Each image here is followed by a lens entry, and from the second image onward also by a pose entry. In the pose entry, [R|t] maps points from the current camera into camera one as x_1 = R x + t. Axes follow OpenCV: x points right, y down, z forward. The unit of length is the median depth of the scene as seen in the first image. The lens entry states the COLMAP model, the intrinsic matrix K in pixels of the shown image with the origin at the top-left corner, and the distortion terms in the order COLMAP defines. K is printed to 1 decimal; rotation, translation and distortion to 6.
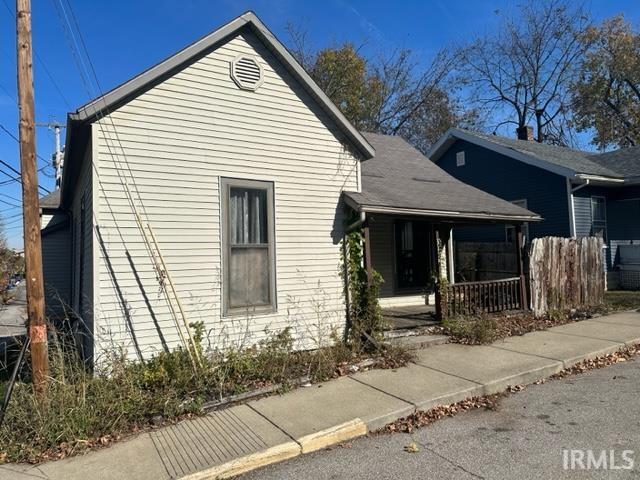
lens RADIAL K [[448.4, 0, 317.4], [0, 448.4, 238.2], [0, 0, 1]] dist [0.013195, -0.017708]
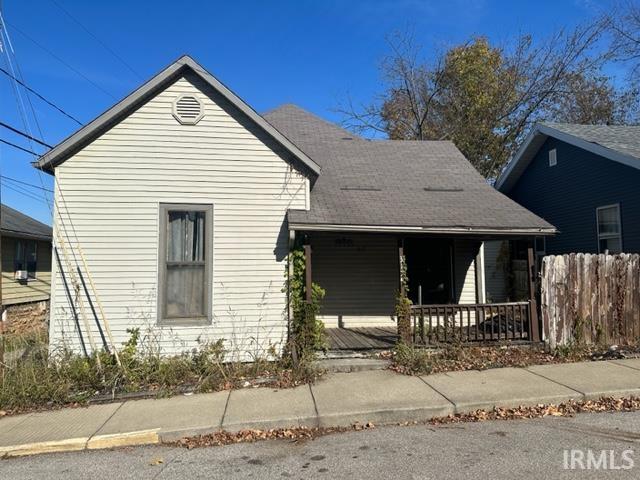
lens RADIAL K [[448.4, 0, 319.8], [0, 448.4, 237.7], [0, 0, 1]] dist [0.013195, -0.017708]
pose [[0.918258, -0.008881, -0.395884, 0.581499], [0.001928, 0.999837, -0.017959, -0.024593], [0.395979, 0.015727, 0.918125, 0.100000]]
